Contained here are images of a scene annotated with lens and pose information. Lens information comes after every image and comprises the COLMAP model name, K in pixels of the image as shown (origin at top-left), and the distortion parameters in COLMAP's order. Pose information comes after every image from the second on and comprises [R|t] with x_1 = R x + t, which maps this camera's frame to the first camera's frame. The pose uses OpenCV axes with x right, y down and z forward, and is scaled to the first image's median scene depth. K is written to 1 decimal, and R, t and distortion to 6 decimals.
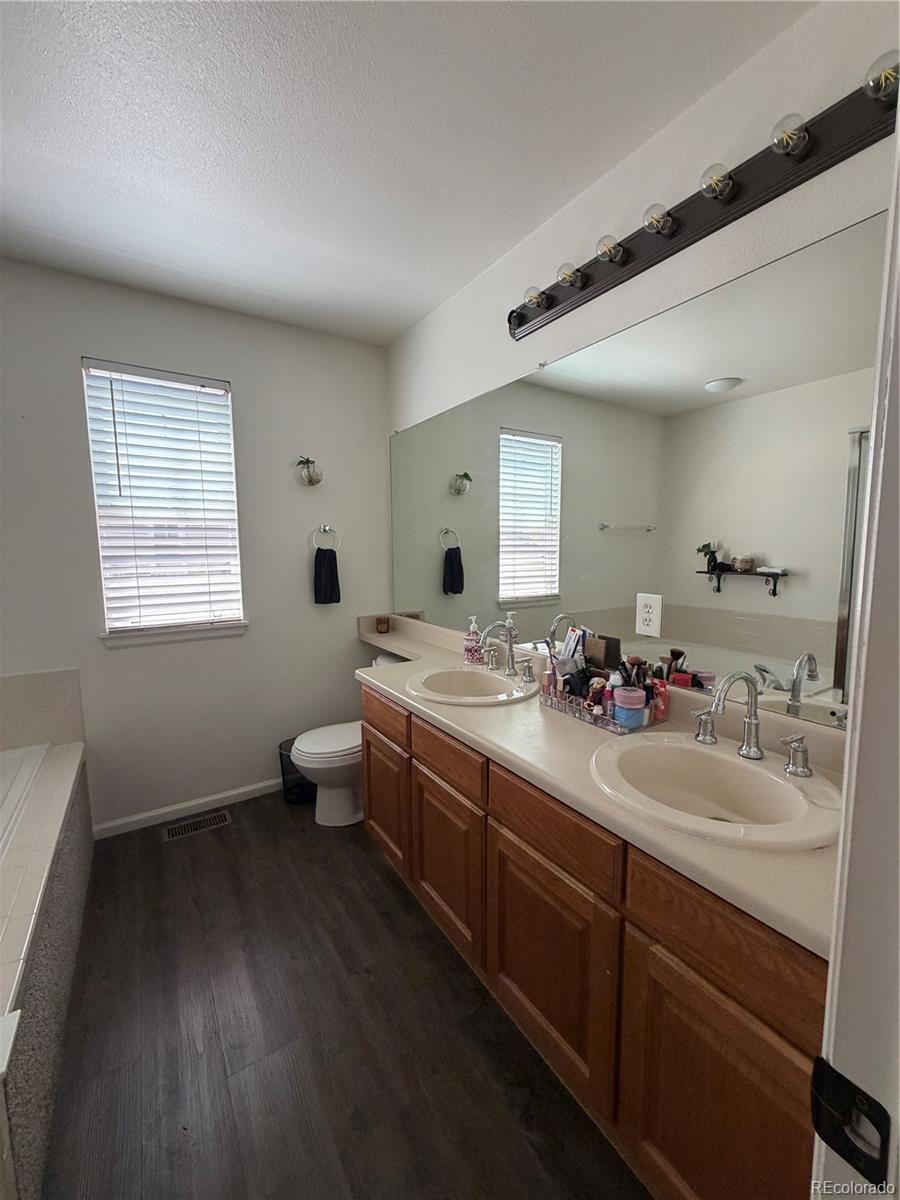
lens RADIAL K [[478.6, 0, 441.2], [0, 478.6, 596.8], [0, 0, 1]] dist [-0.000716, -0.000415]
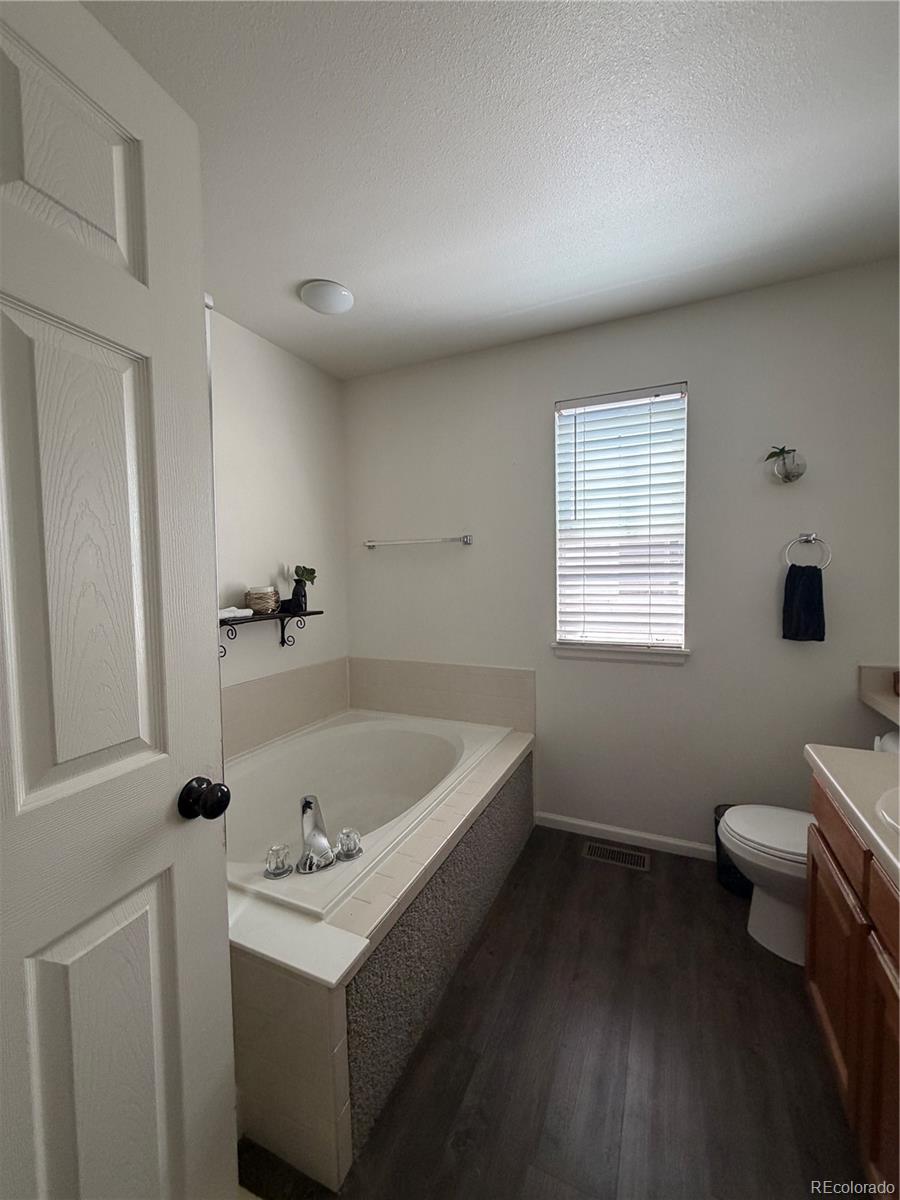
lens RADIAL K [[478.6, 0, 441.2], [0, 478.6, 596.8], [0, 0, 1]] dist [-0.000716, -0.000415]
pose [[0.545389, 0.042925, -0.837083, 0.077033], [-0.074280, 0.997234, 0.002741, -0.014817], [0.834885, 0.060684, 0.547069, 0.150857]]
